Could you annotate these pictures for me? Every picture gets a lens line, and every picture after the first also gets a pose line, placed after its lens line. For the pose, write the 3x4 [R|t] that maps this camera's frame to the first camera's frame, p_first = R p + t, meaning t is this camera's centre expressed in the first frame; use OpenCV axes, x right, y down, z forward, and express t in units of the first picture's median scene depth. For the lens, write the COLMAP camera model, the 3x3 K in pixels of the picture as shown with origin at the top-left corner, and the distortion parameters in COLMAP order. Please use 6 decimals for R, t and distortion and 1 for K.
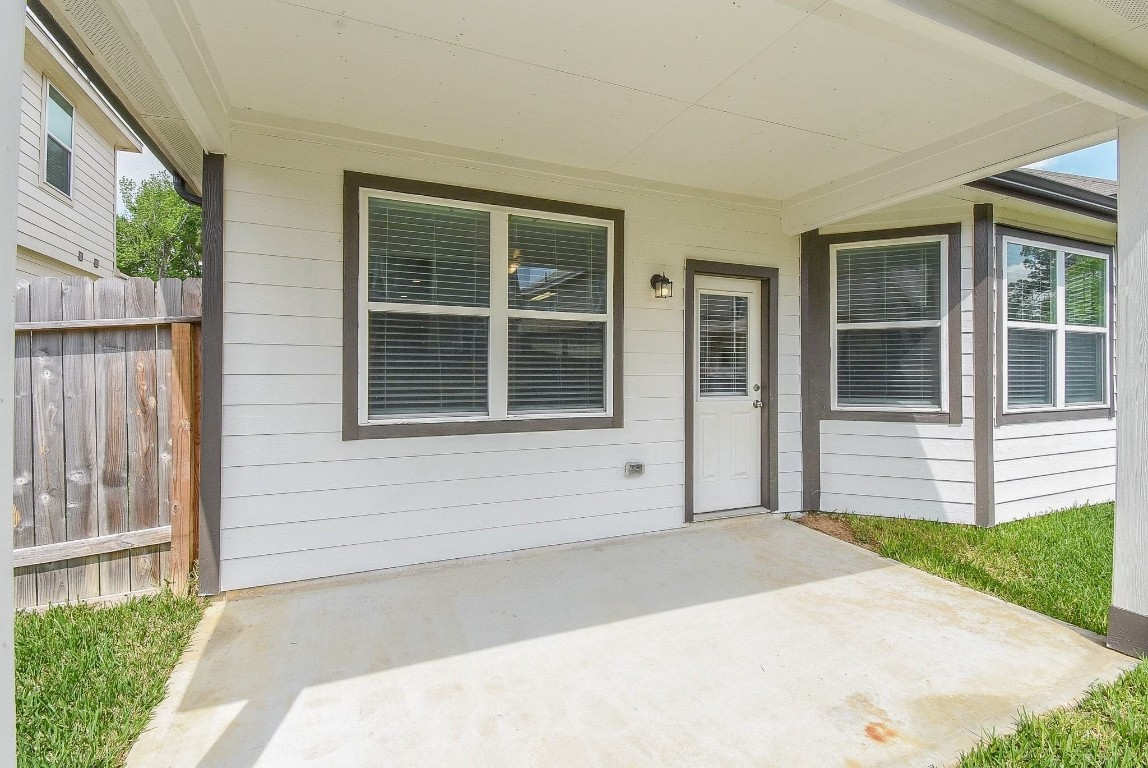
lens RADIAL K [[528.4, 0, 570.9], [0, 528.4, 359.6], [0, 0, 1]] dist [0.028918, -0.027160]
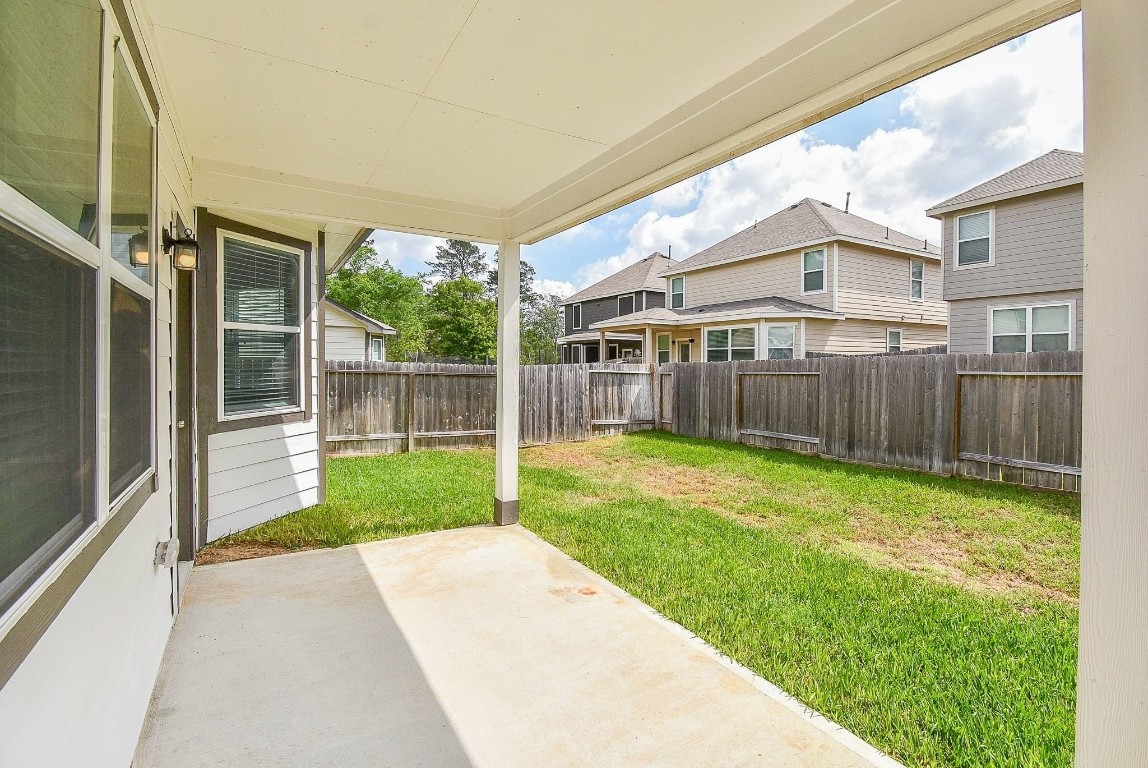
lens RADIAL K [[528.2, 0, 617.7], [0, 528.2, 364.7], [0, 0, 1]] dist [-0.000656, -0.000292]
pose [[-0.189049, -0.008982, 0.981927, -0.501406], [-0.023572, 0.999712, 0.004606, -0.017395], [-0.981685, -0.022275, -0.189206, 0.567204]]
